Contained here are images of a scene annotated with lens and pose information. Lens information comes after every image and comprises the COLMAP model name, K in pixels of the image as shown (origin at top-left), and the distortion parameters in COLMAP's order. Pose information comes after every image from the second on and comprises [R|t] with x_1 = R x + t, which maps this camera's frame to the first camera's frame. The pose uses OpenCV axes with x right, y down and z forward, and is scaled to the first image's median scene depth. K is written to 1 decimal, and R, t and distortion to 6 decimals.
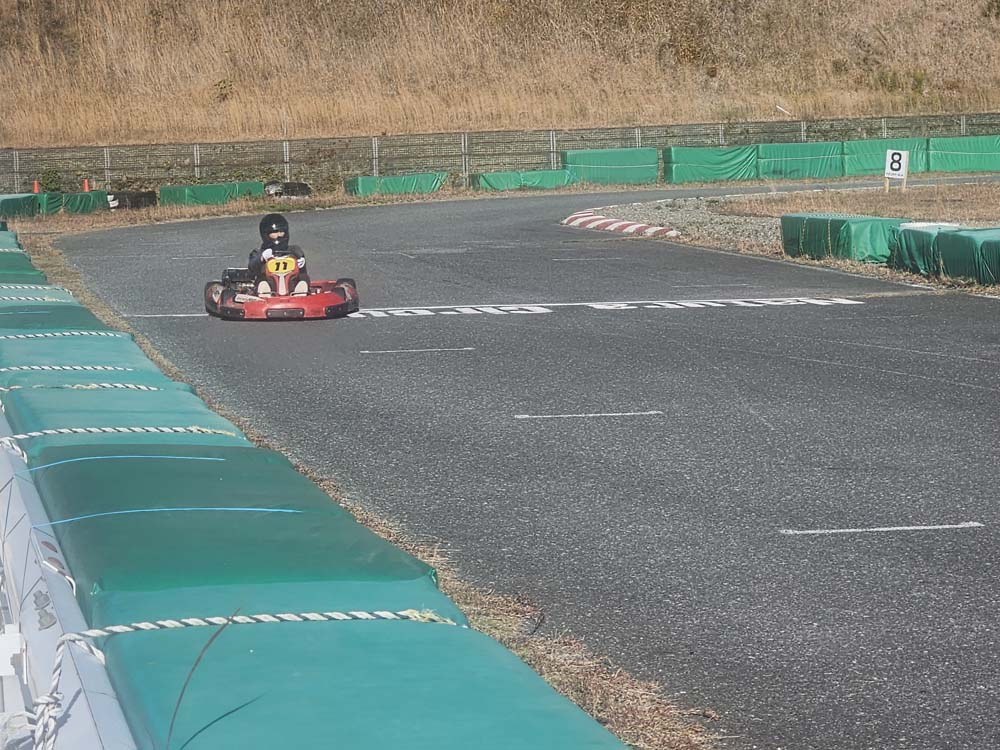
lens RADIAL K [[2997.4, 0, 526.2], [0, 2997.4, 377.5], [0, 0, 1]] dist [-0.780400, 14.673090]
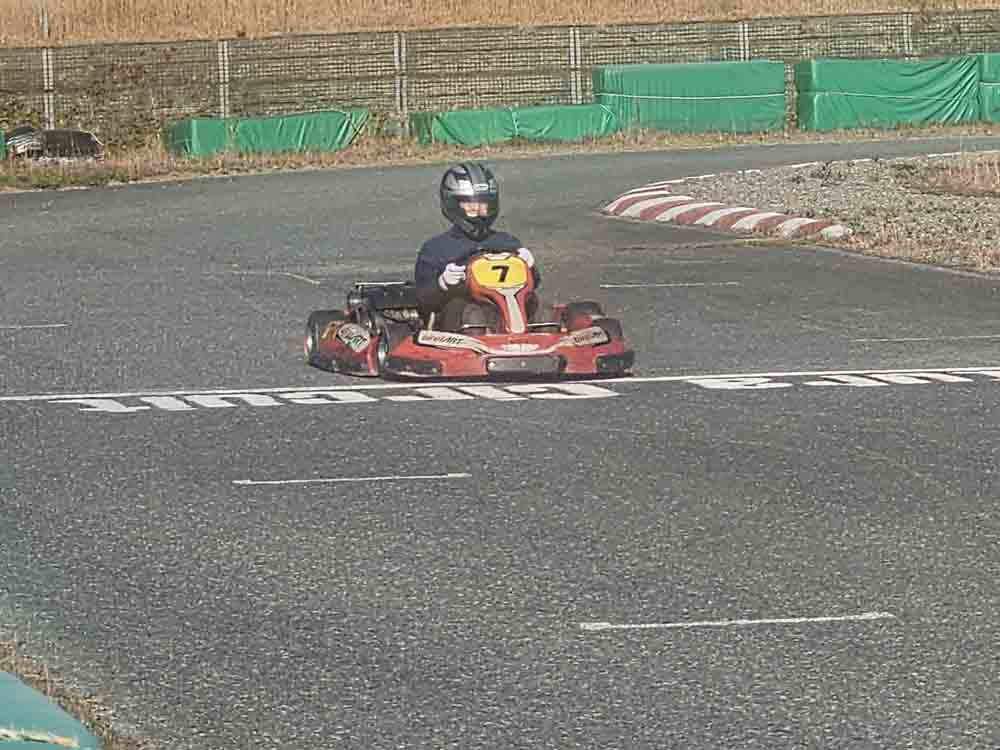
lens RADIAL K [[5188.8, 0, 542.9], [0, 5188.8, 377.5], [0, 0, 1]] dist [-1.569675, 45.377063]
pose [[0.999238, -0.003307, 0.038892, -0.030543], [0.003932, 0.999864, -0.015995, -0.009256], [-0.038834, 0.016136, 0.999115, 0.126237]]
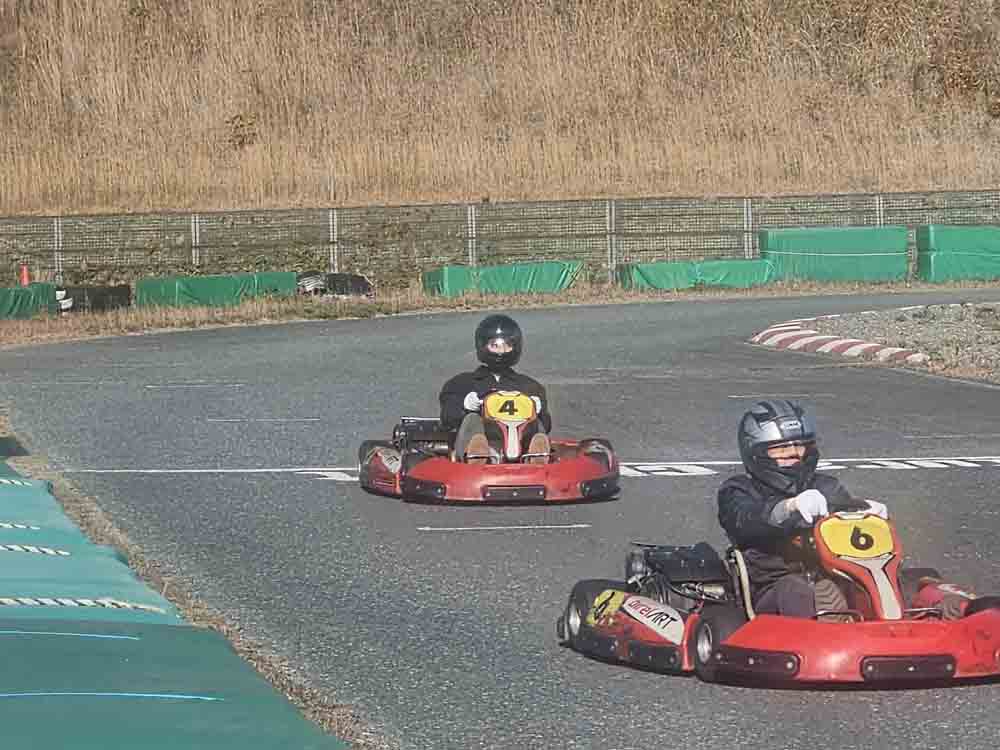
lens RADIAL K [[4357.2, 0, 500.0], [0, 4357.2, 375.0], [0, 0, 1]] dist [-1.429936, 35.173759]
pose [[0.999544, 0.009052, -0.028802, -0.017154], [-0.010244, 0.999086, -0.041509, -0.004954], [0.028400, 0.041786, 0.998723, 0.062619]]
